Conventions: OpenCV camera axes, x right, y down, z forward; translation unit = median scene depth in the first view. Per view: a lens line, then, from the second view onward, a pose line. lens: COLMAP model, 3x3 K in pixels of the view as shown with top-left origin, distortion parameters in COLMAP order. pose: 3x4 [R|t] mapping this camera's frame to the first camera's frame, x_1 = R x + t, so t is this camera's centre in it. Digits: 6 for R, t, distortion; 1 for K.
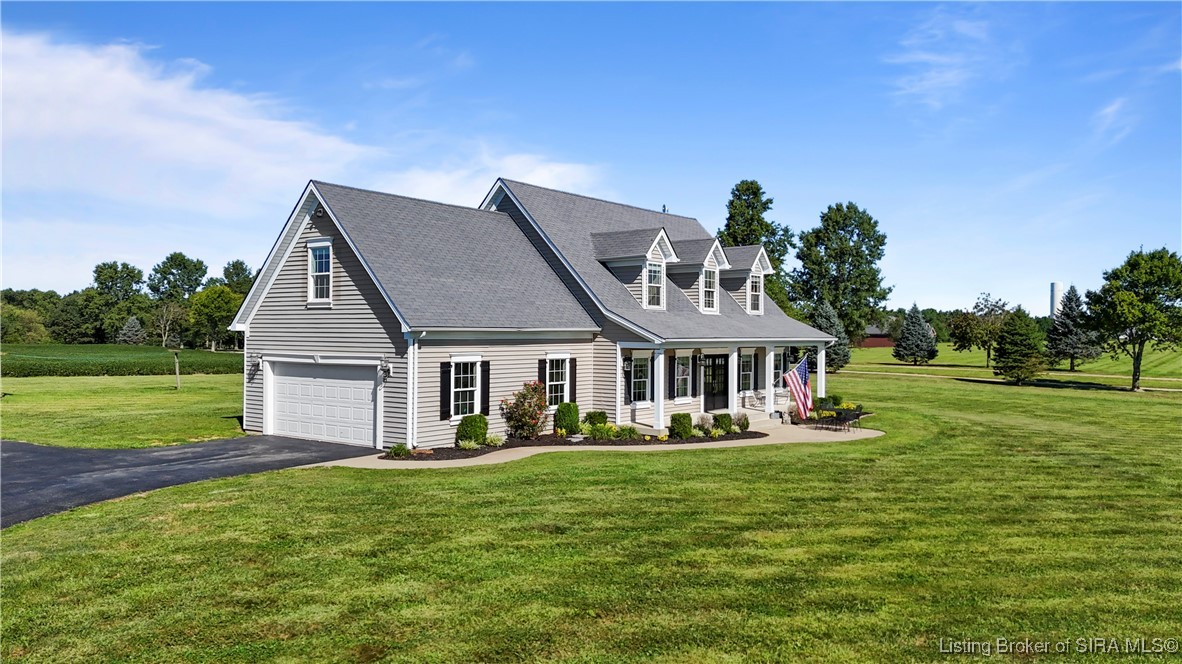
lens RADIAL K [[863.4, 0, 591.0], [0, 863.4, 332.0], [0, 0, 1]] dist [0.112518, -0.158435]
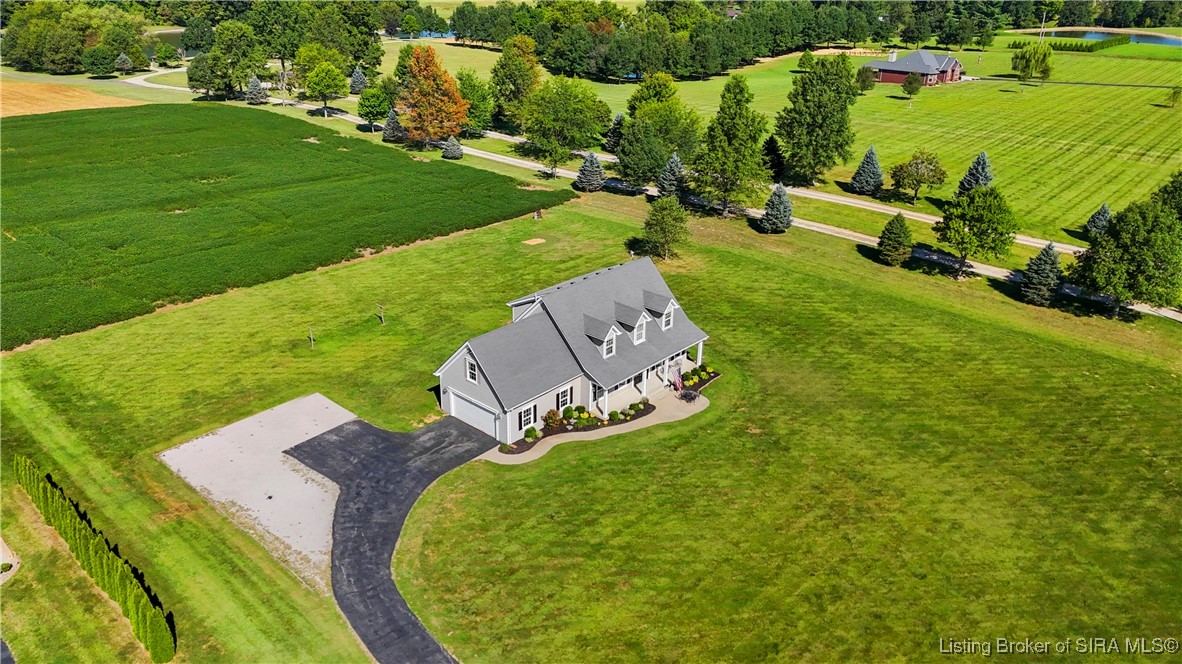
lens RADIAL K [[863.4, 0, 591.0], [0, 863.4, 332.0], [0, 0, 1]] dist [0.112518, -0.158435]
pose [[0.997013, 0.040413, -0.065820, 0.185789], [-0.009595, 0.910398, 0.413622, -1.100245], [0.076638, -0.411755, 0.908066, -1.124651]]
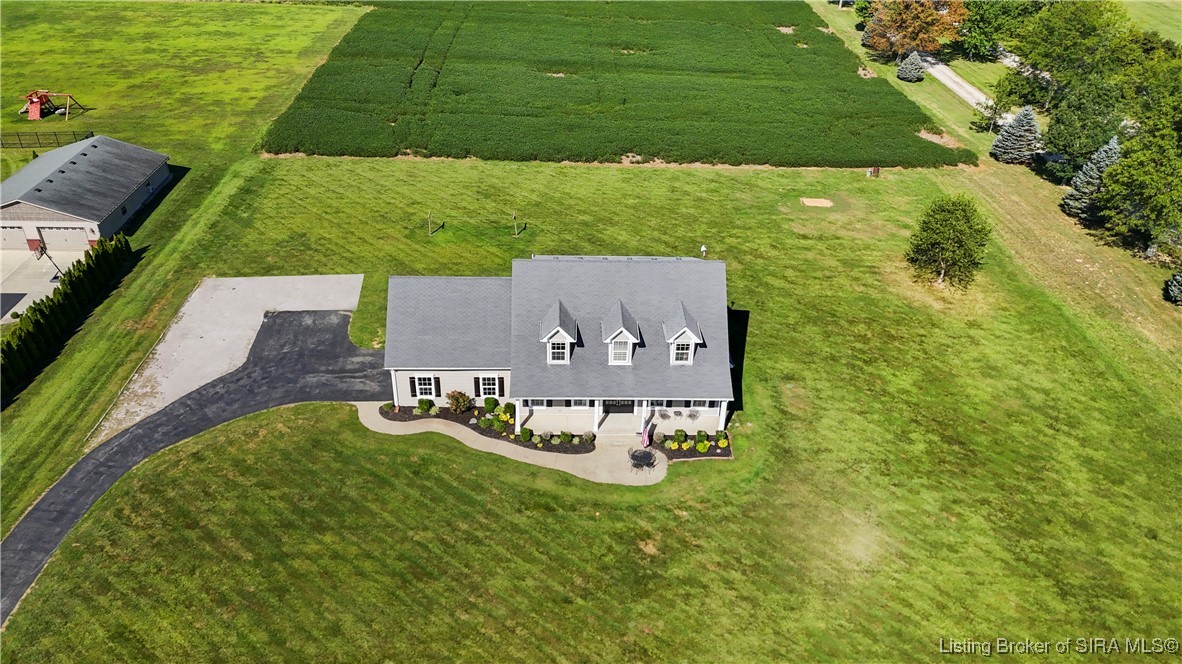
lens RADIAL K [[863.4, 0, 591.0], [0, 863.4, 332.0], [0, 0, 1]] dist [0.112518, -0.158435]
pose [[0.626875, 0.422706, -0.654483, 1.327610], [-0.014222, 0.846097, 0.532839, -1.087261], [0.778990, -0.324715, 0.536409, 0.139673]]
